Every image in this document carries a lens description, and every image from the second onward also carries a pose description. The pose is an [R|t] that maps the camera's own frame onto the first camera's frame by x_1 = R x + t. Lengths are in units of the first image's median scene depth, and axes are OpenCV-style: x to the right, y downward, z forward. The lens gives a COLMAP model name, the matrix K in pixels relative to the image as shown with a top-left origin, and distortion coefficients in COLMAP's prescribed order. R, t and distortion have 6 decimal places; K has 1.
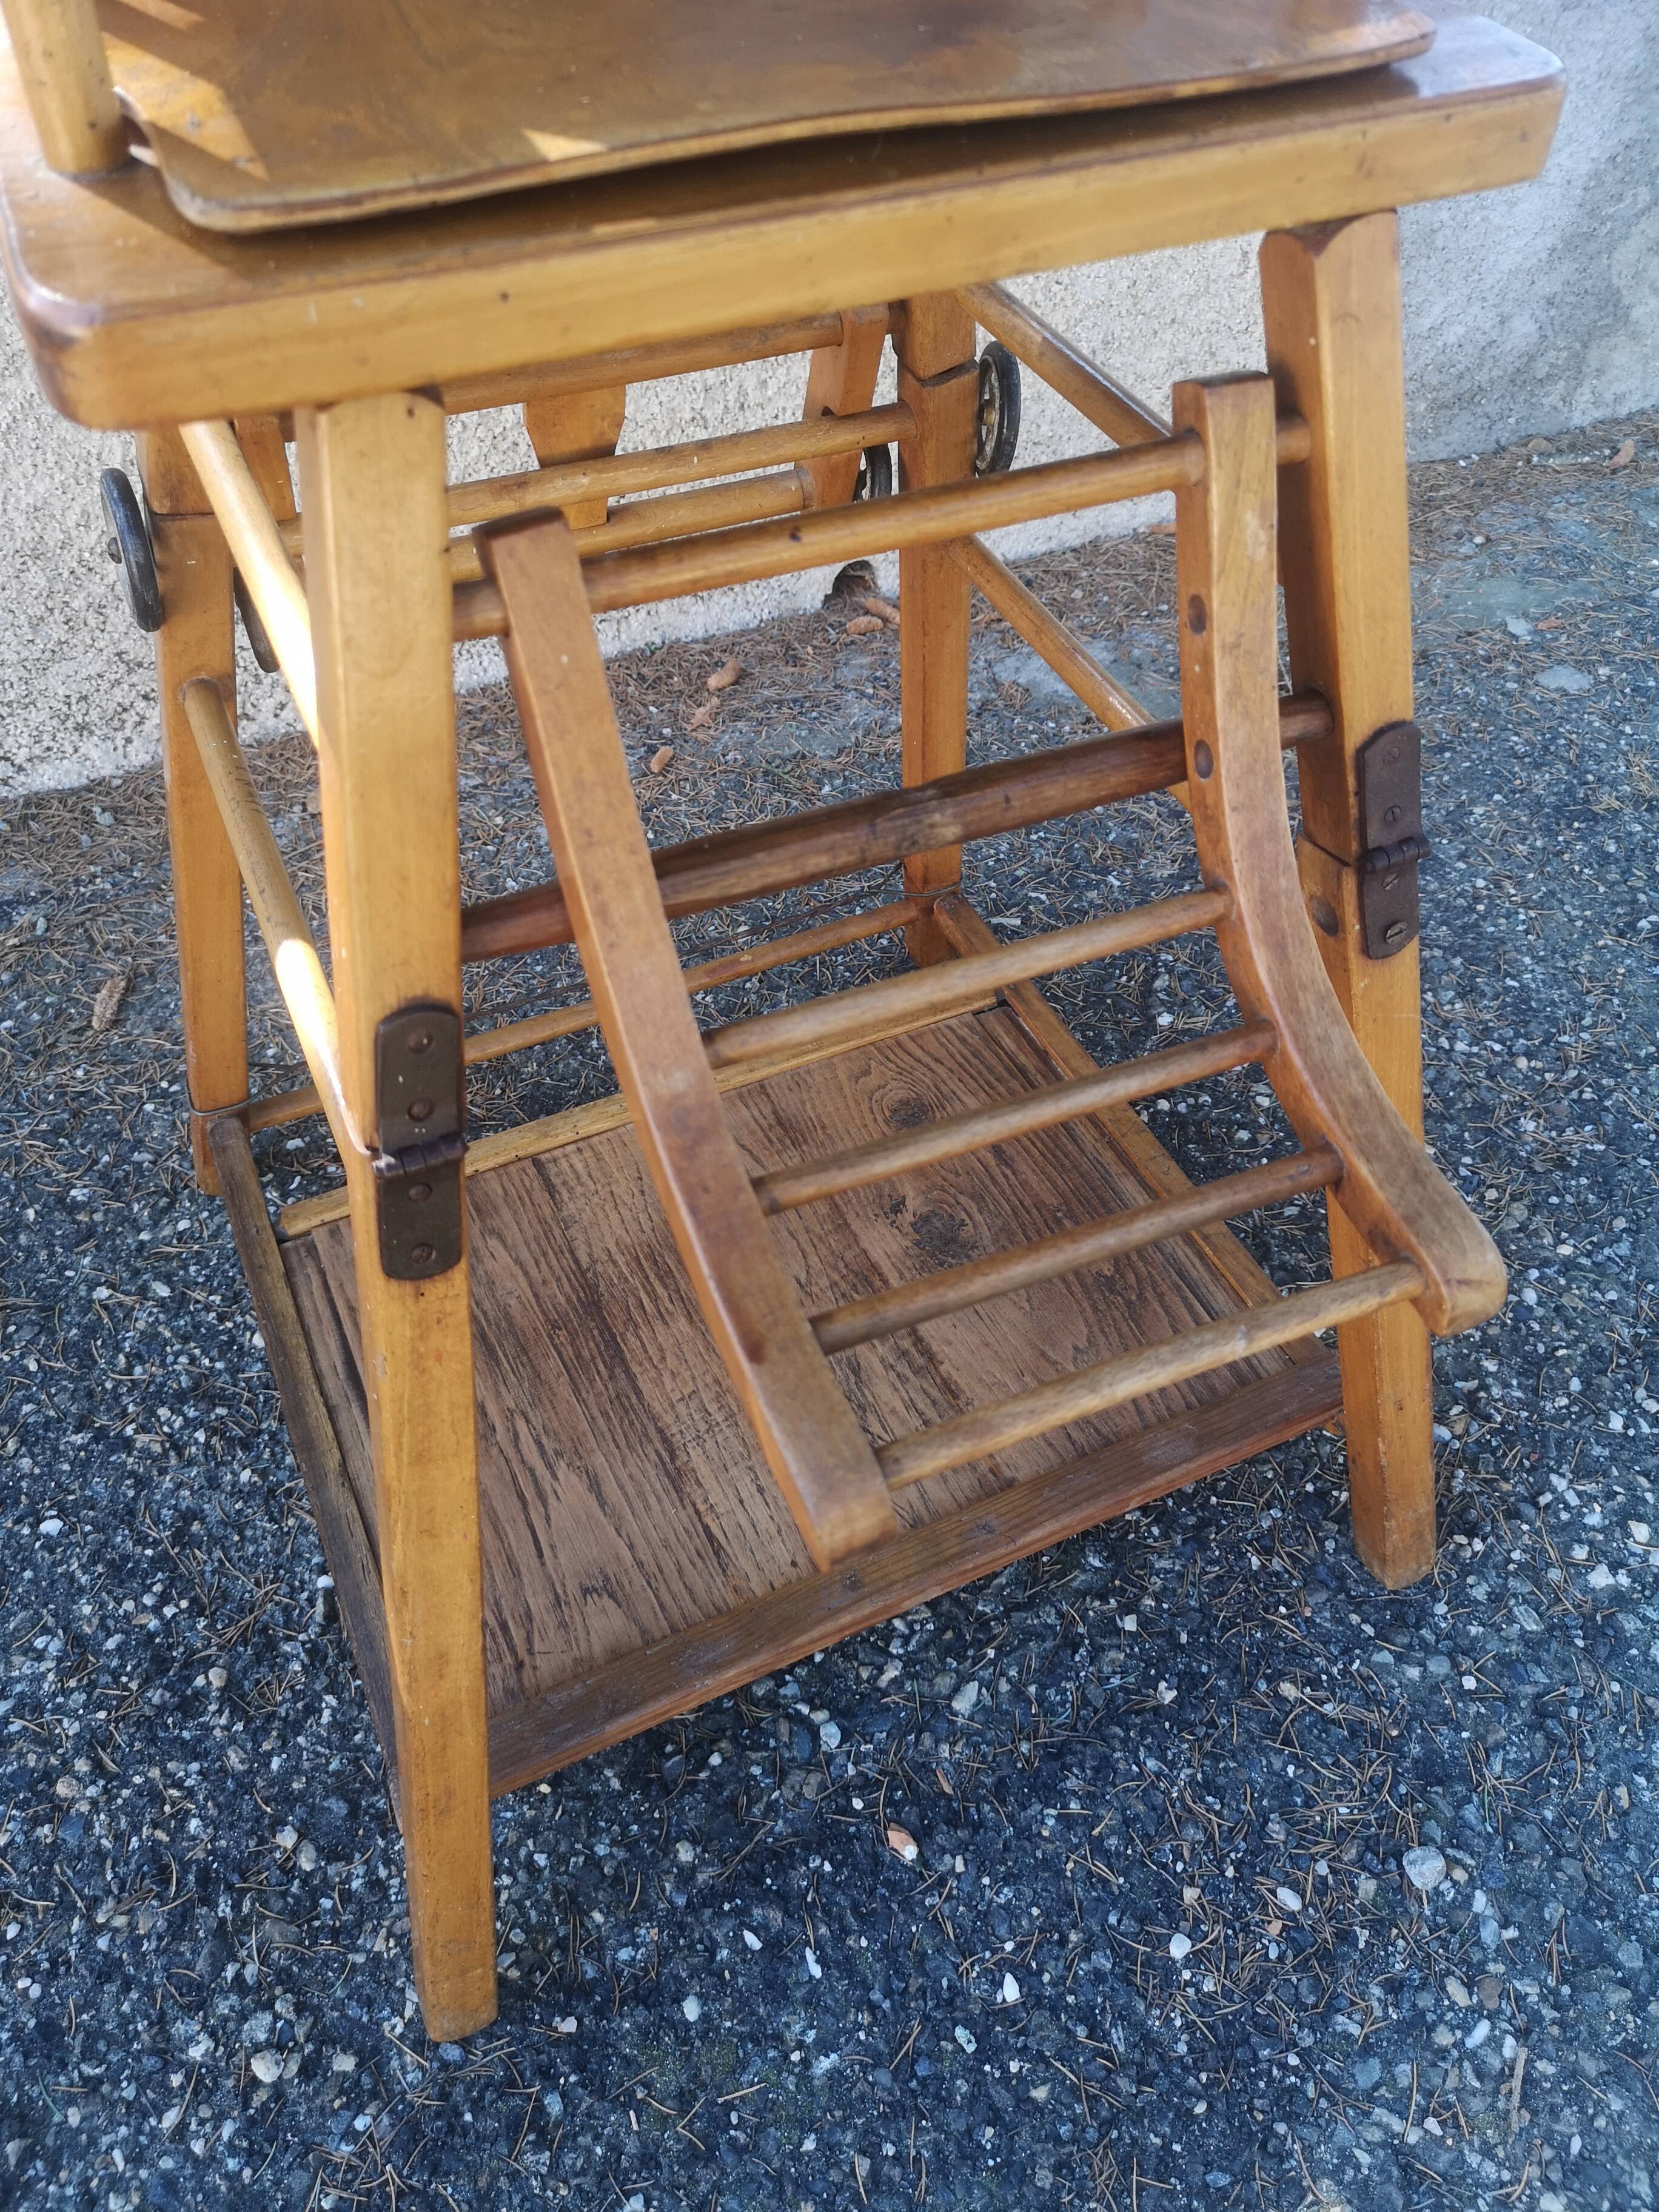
lens RADIAL K [[1719.1, 0, 837.1], [0, 1719.1, 1089.9], [0, 0, 1]] dist [0.049867, -0.051997]
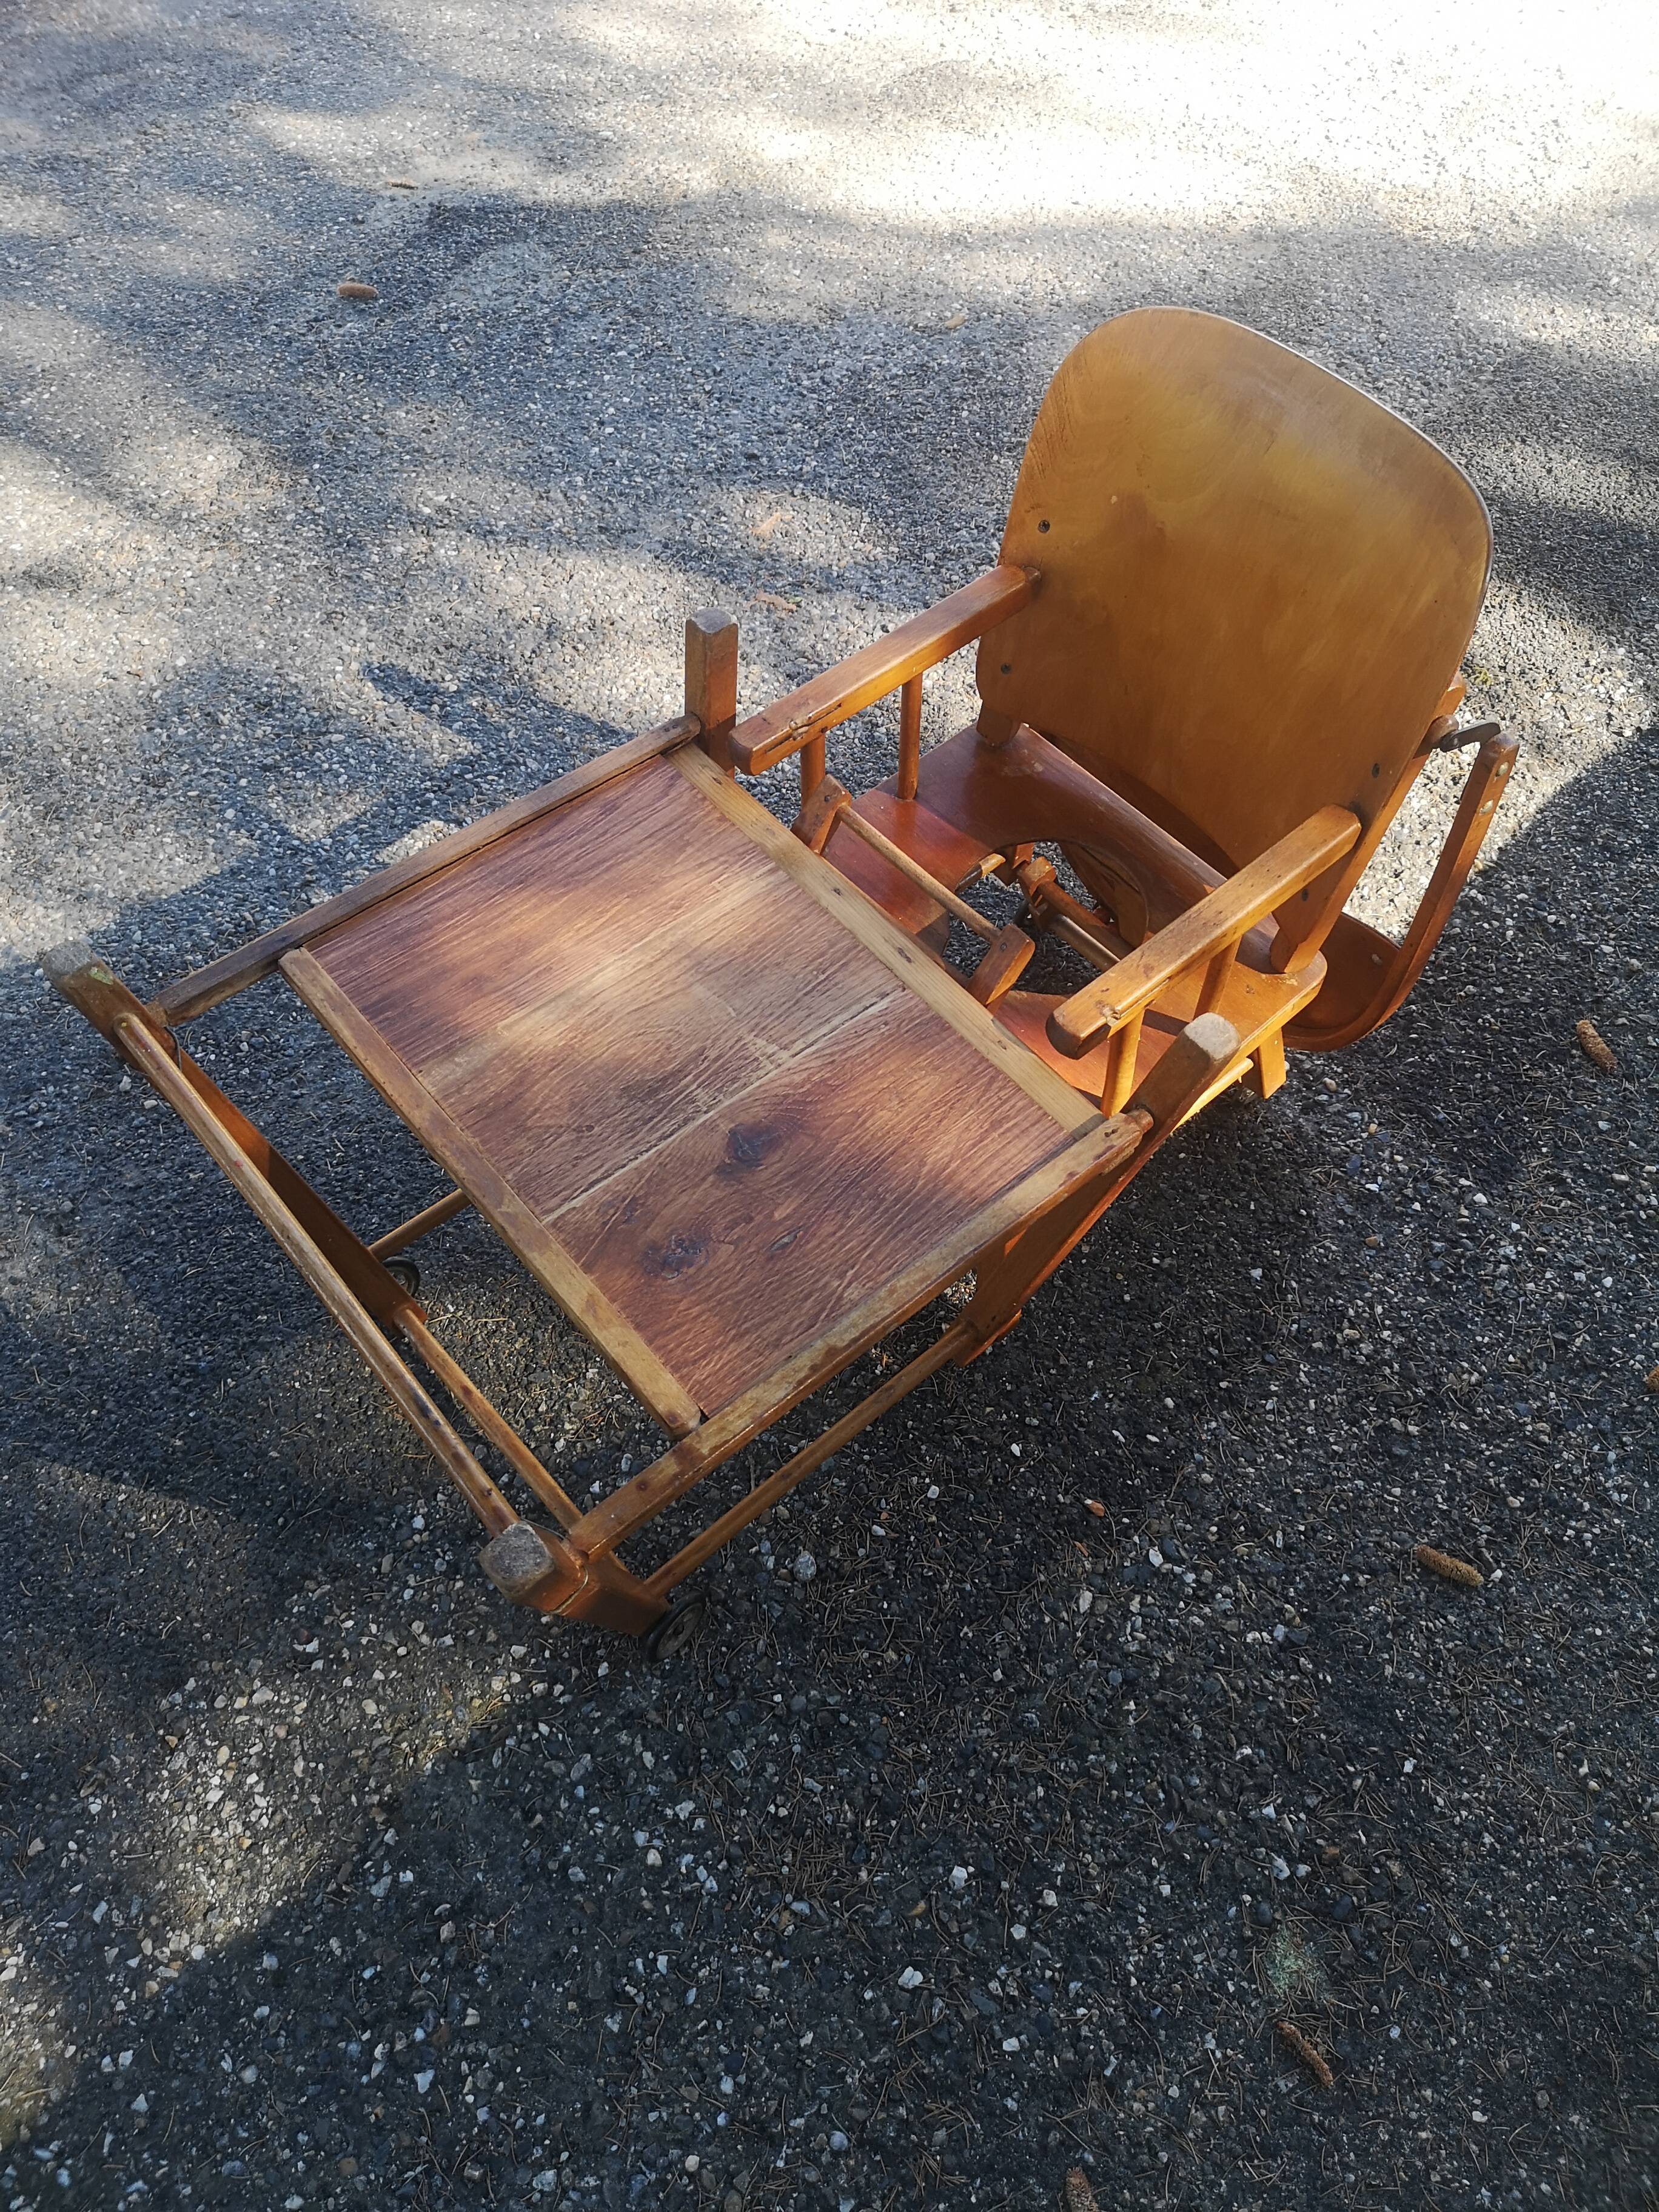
lens RADIAL K [[1703.7, 0, 838.5], [0, 1703.7, 1094.6], [0, 0, 1]] dist [0.069486, -0.086682]
pose [[-0.962456, 0.184435, -0.199156, 0.536144], [-0.233302, -0.187056, 0.954243, -1.041223], [0.138743, 0.964880, 0.223062, 0.174397]]
